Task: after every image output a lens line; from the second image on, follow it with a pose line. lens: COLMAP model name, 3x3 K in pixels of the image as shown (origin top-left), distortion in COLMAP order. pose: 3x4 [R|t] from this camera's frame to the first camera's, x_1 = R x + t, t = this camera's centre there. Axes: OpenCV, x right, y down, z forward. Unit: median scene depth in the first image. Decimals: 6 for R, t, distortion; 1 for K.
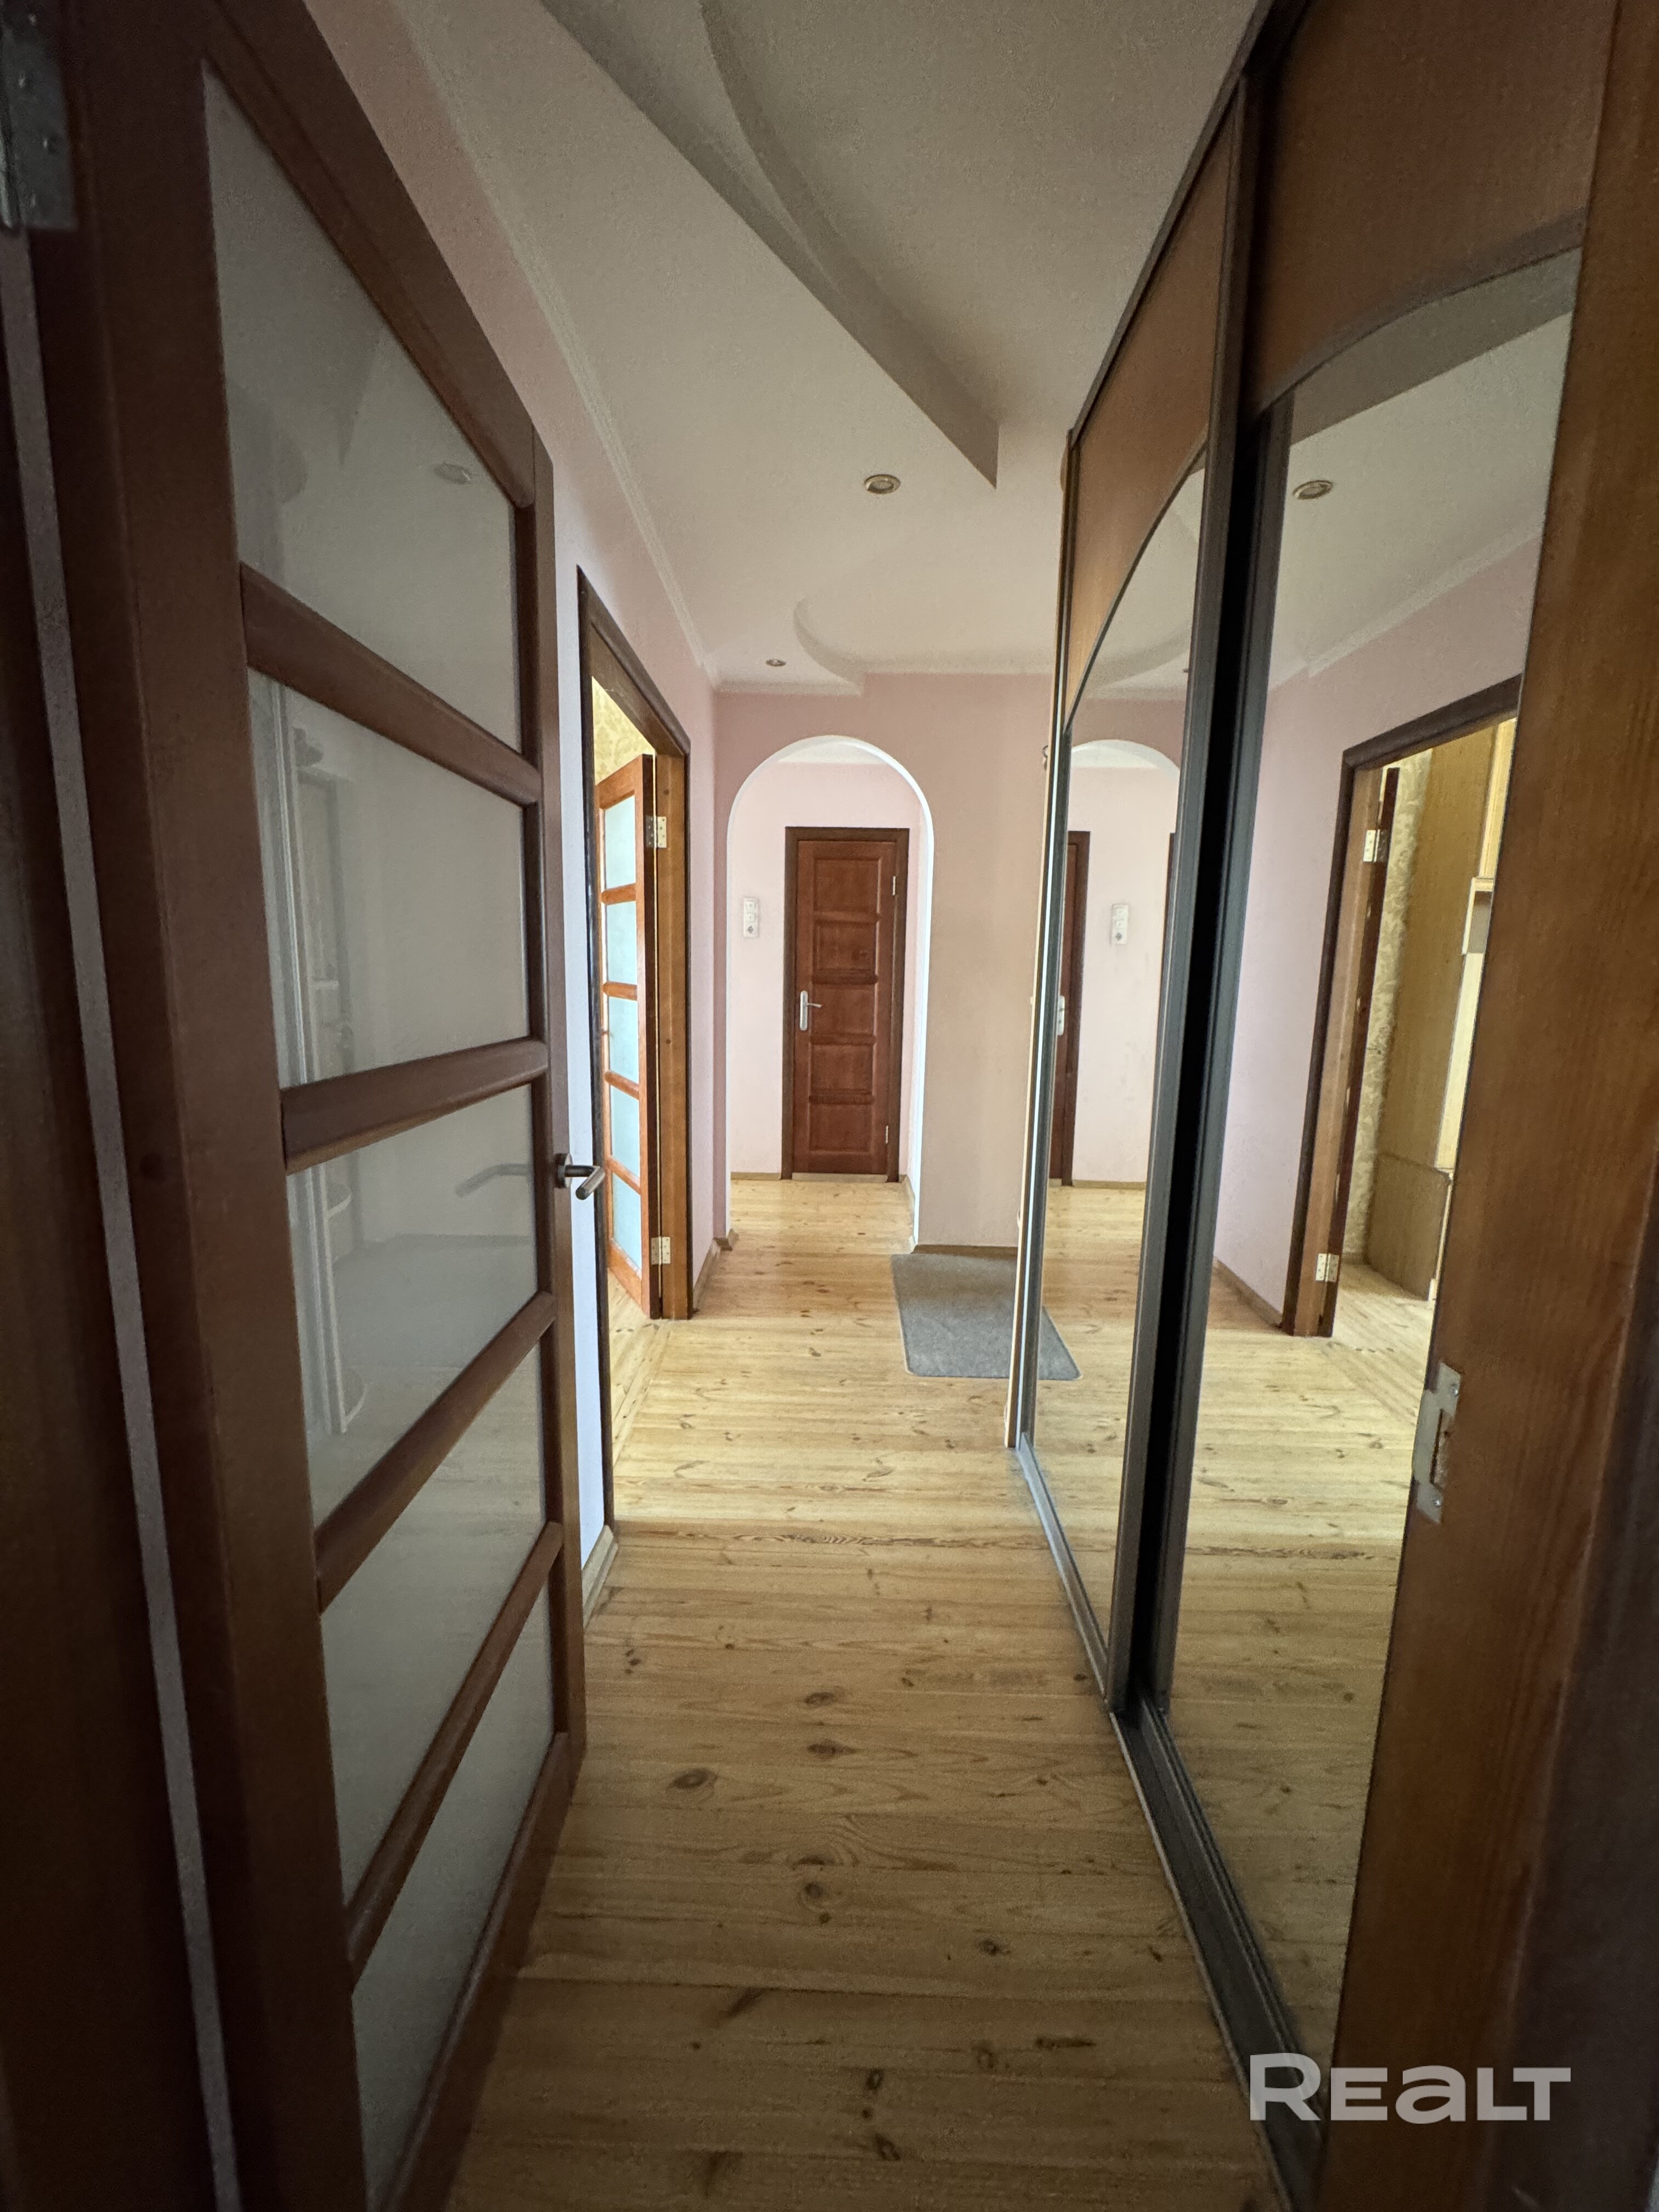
lens RADIAL K [[888.1, 0, 829.5], [0, 888.1, 1106.0], [0, 0, 1]] dist [0.001634, 0.000179]
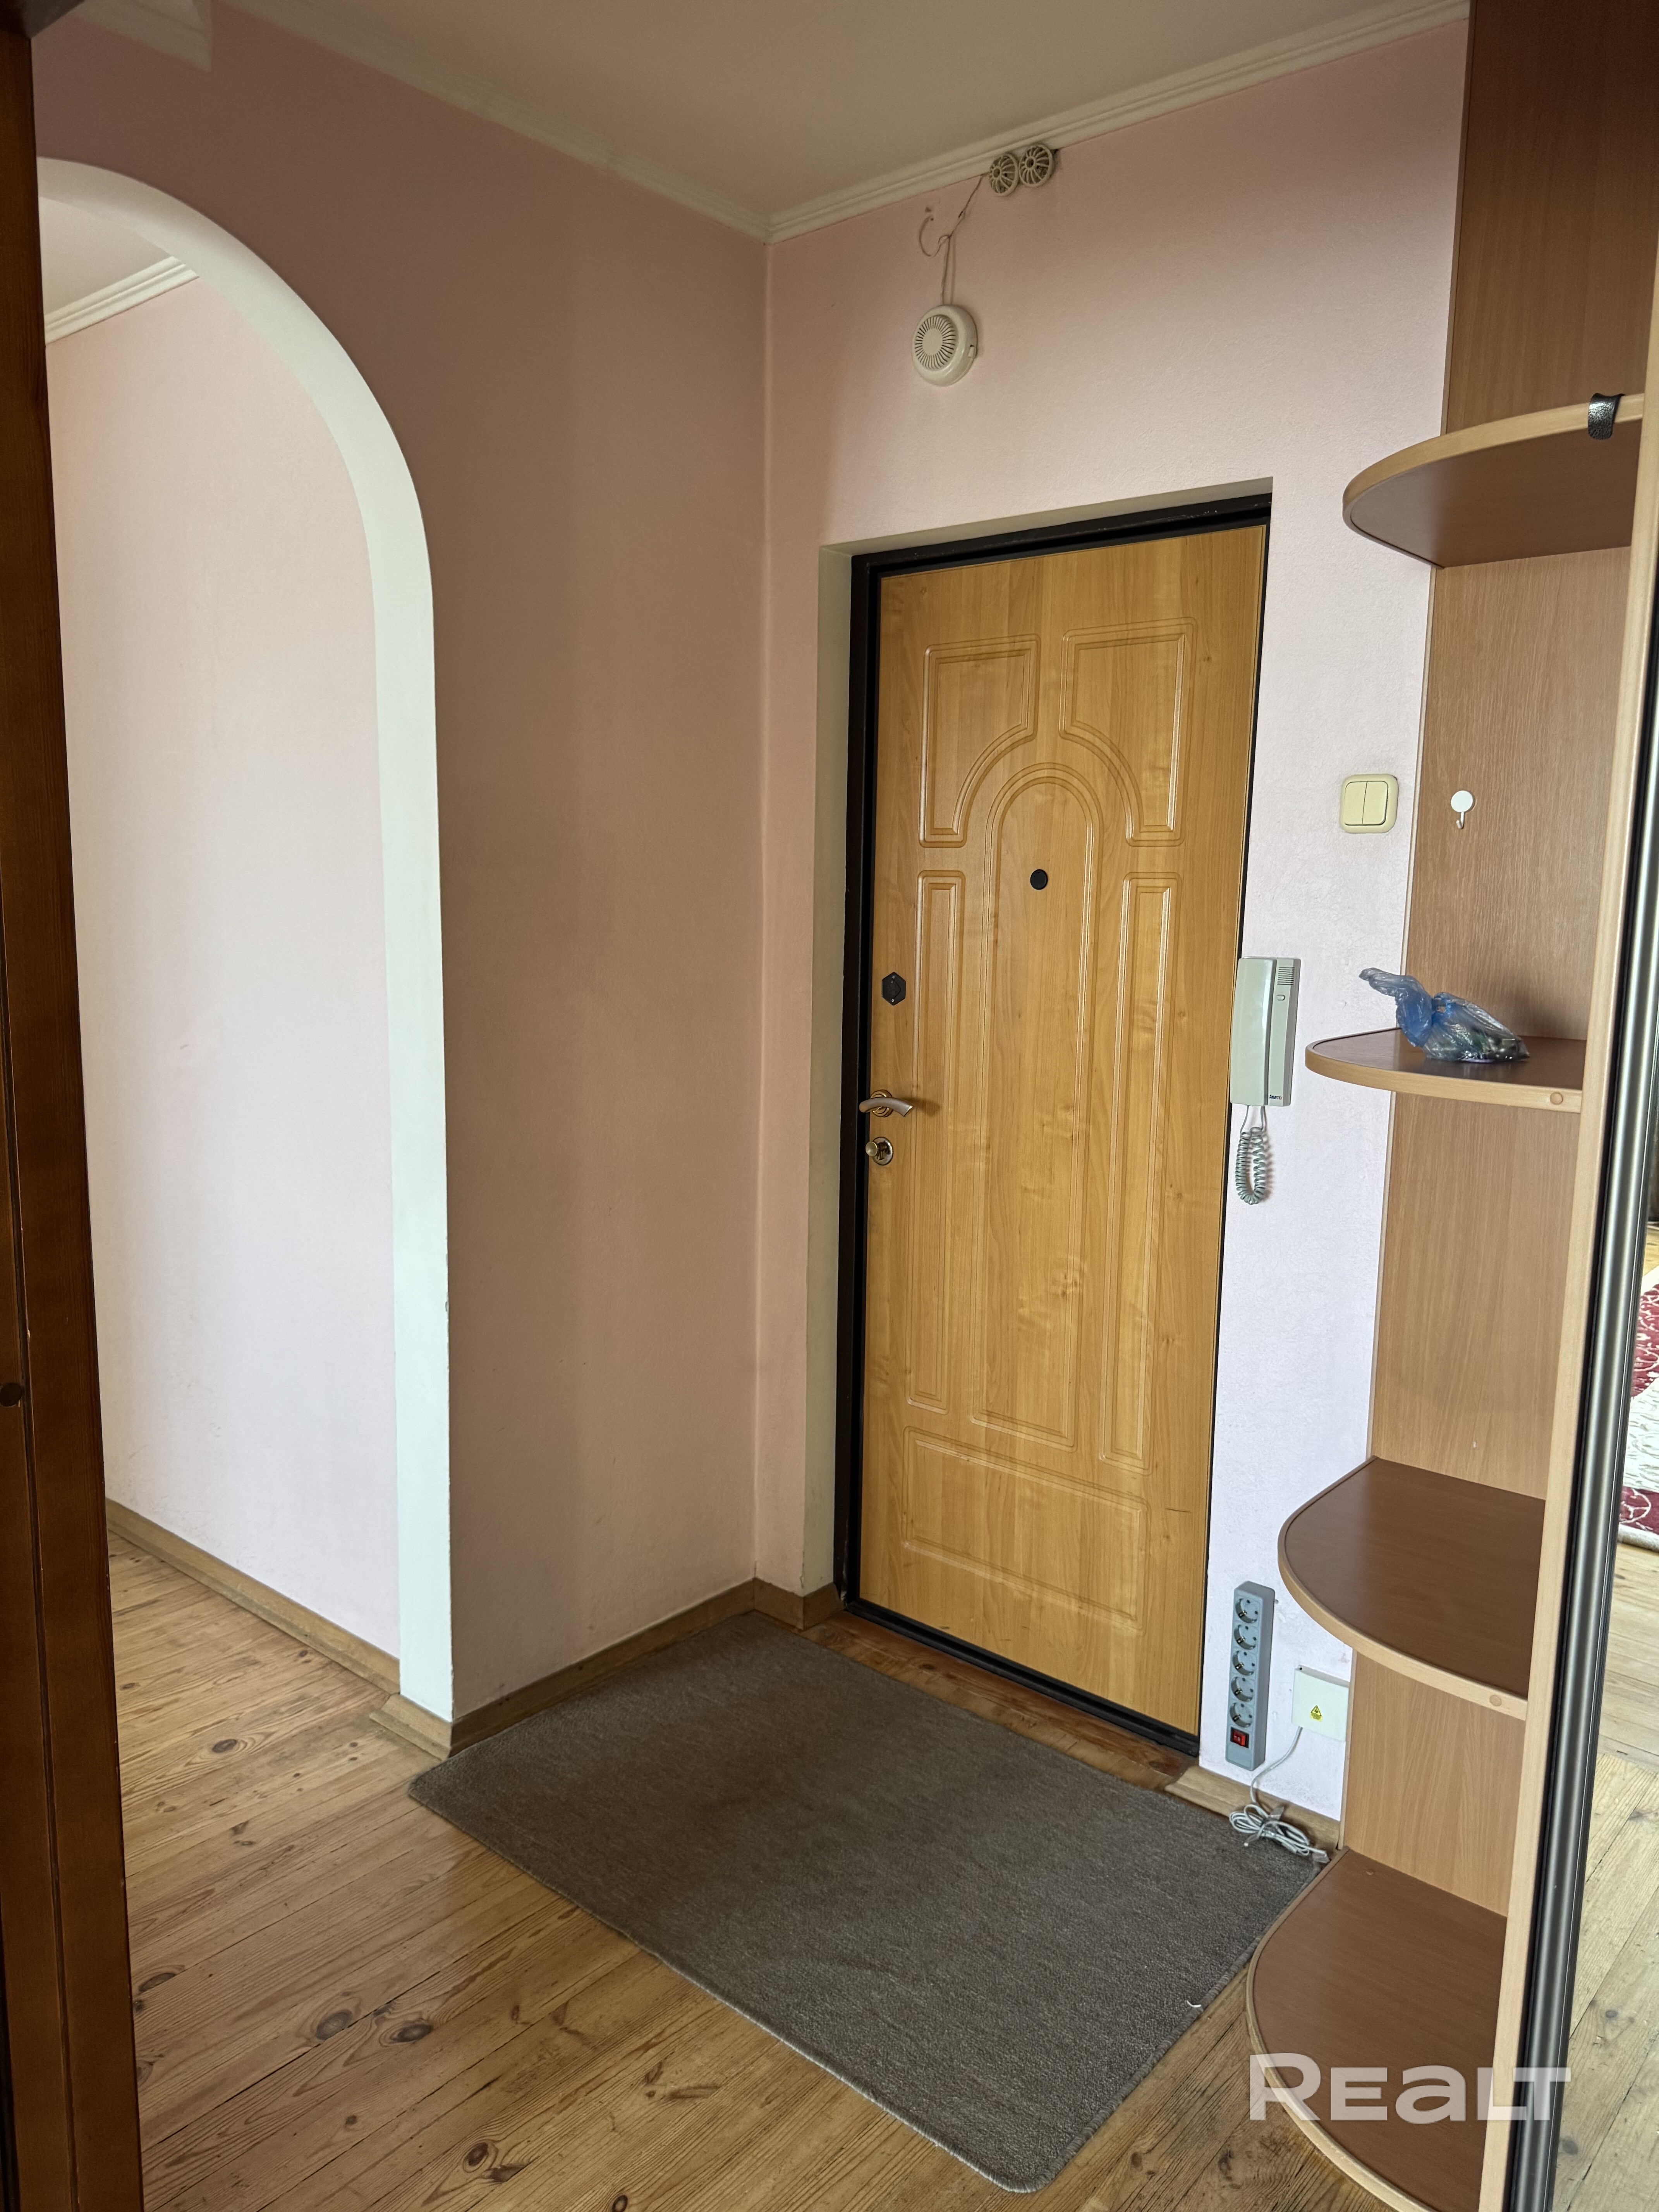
lens RADIAL K [[1564.3, 0, 829.5], [0, 1564.3, 1106.0], [0, 0, 1]] dist [-0.000517, -0.003518]
pose [[0.631708, -0.130409, 0.764159, -0.496549], [0.124133, 0.990045, 0.066341, -0.220491], [-0.765203, 0.052949, 0.641608, 0.904380]]
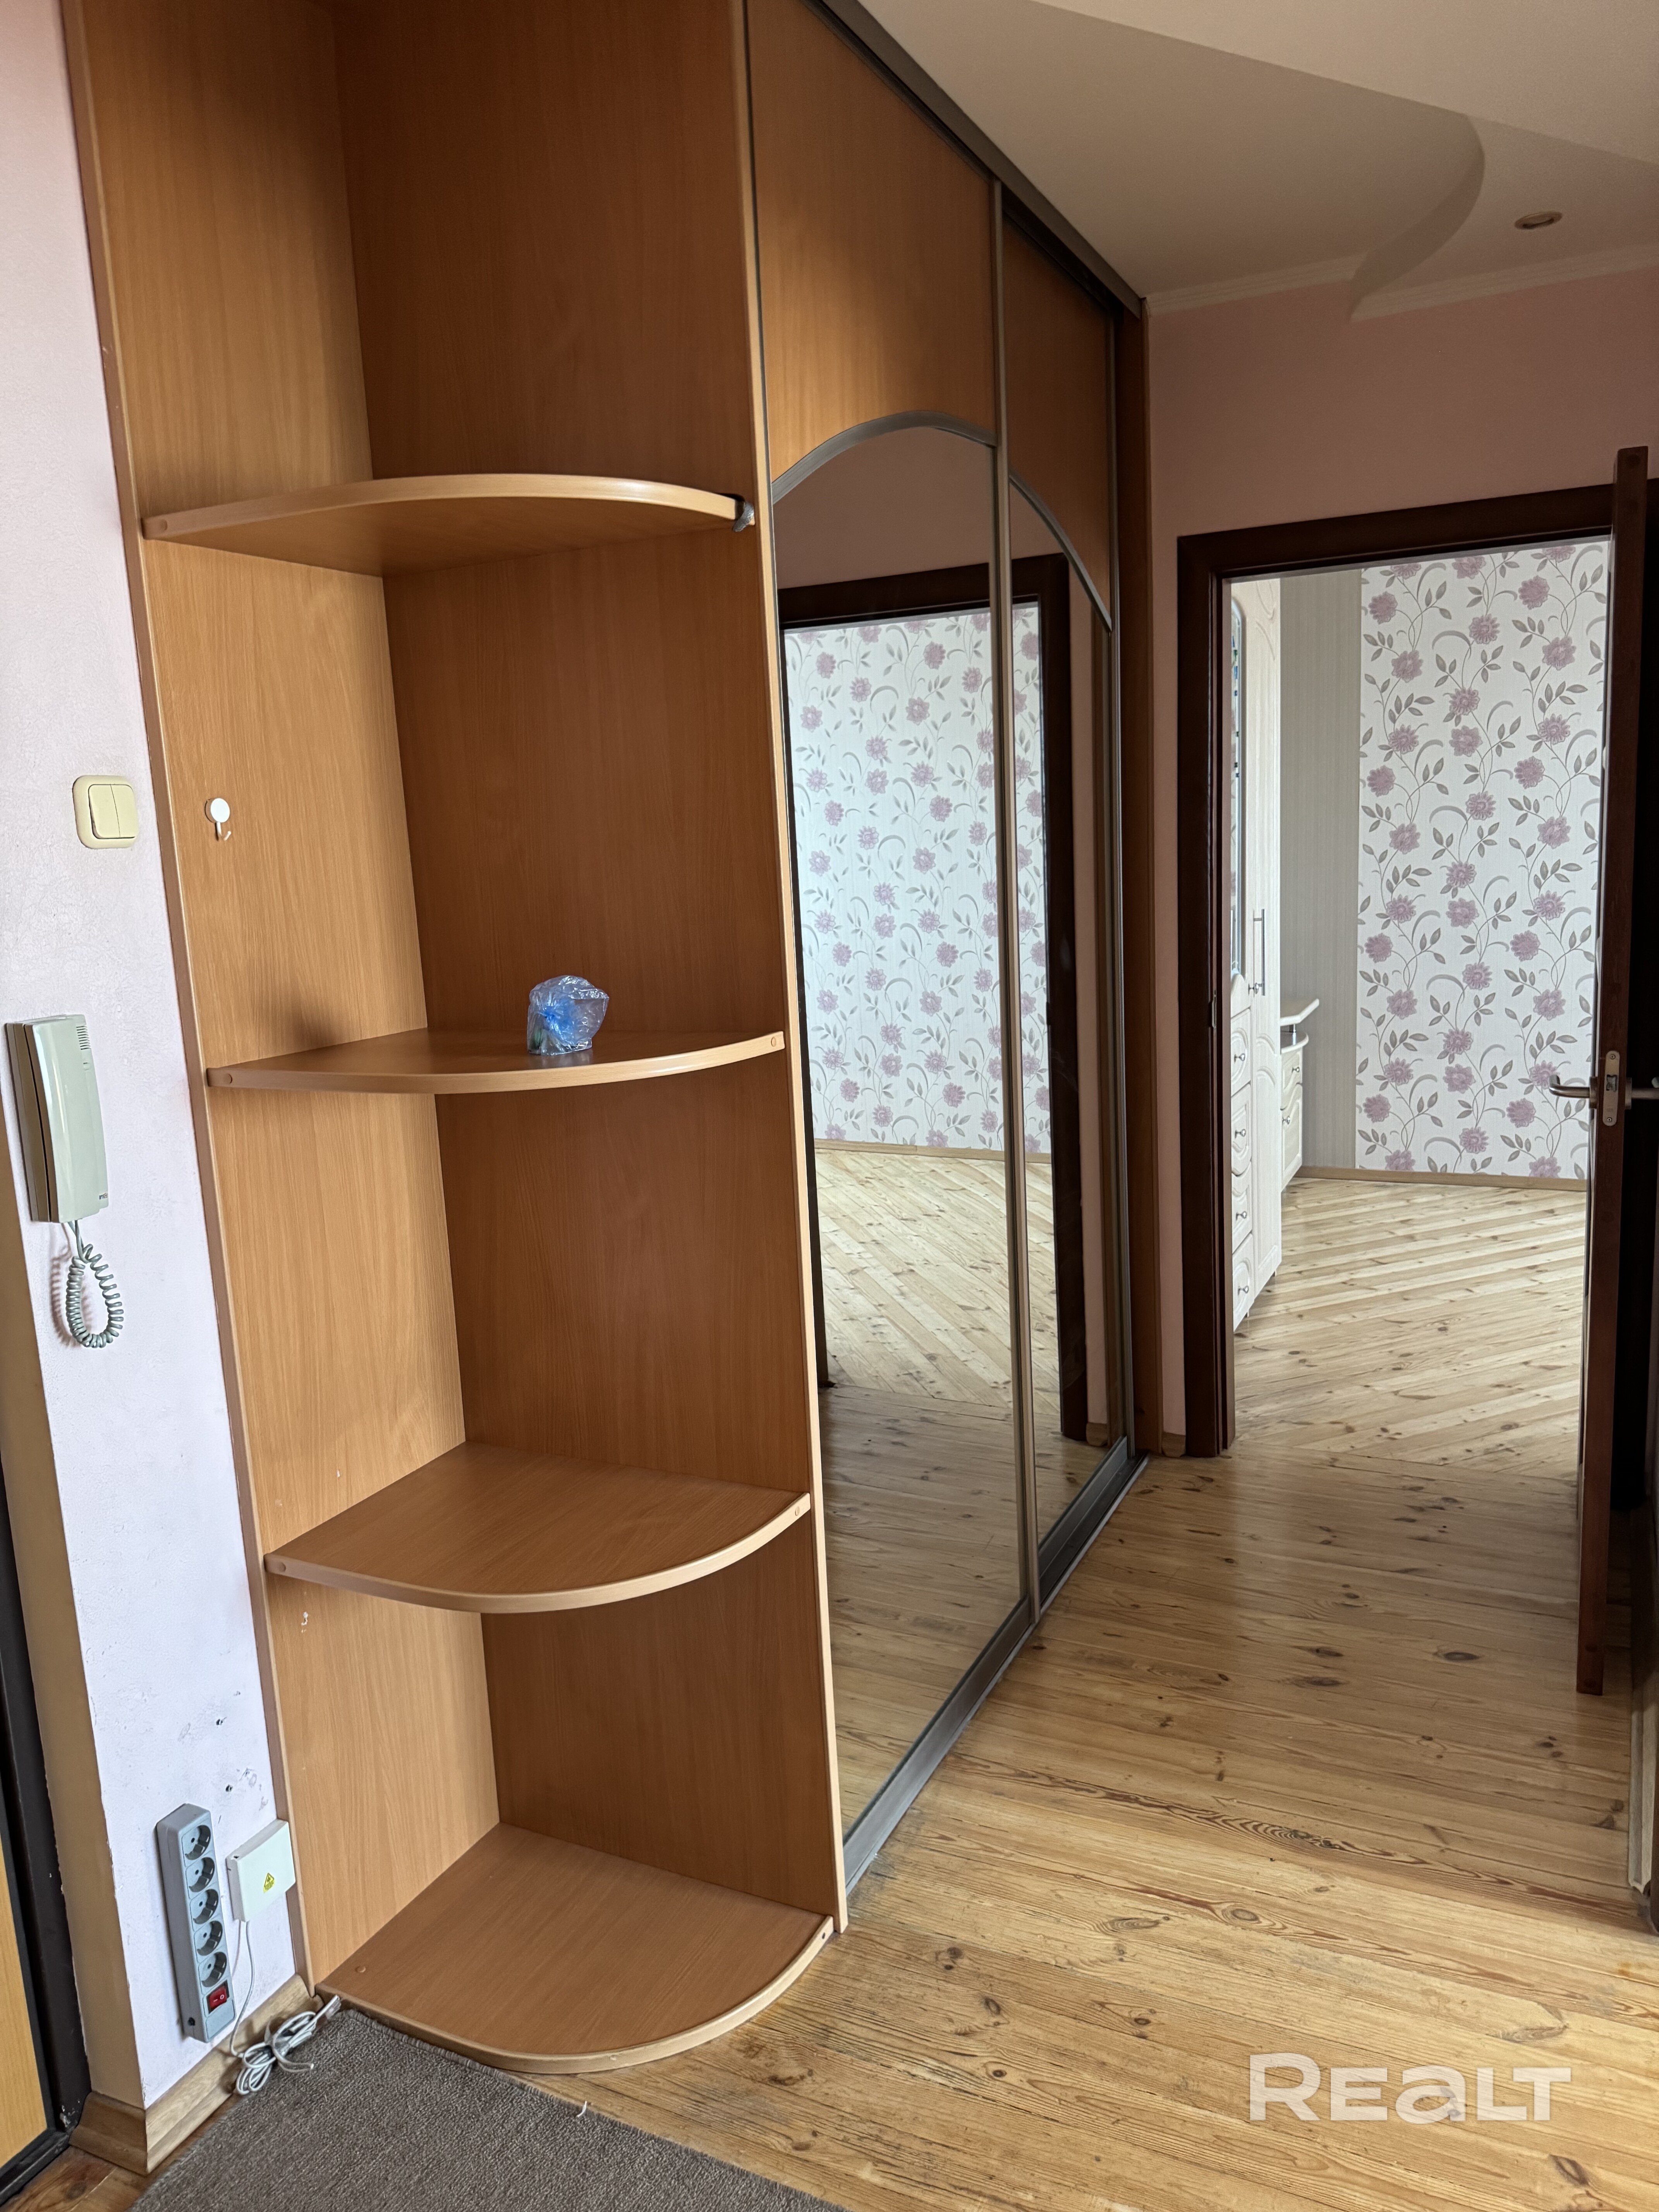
lens RADIAL K [[1564.3, 0, 829.5], [0, 1564.3, 1106.0], [0, 0, 1]] dist [-0.000517, -0.003518]
pose [[-0.903607, -0.049541, 0.425488, -0.166192], [0.098957, 0.942281, 0.319866, -0.386975], [-0.416776, 0.331138, -0.846549, 1.884503]]
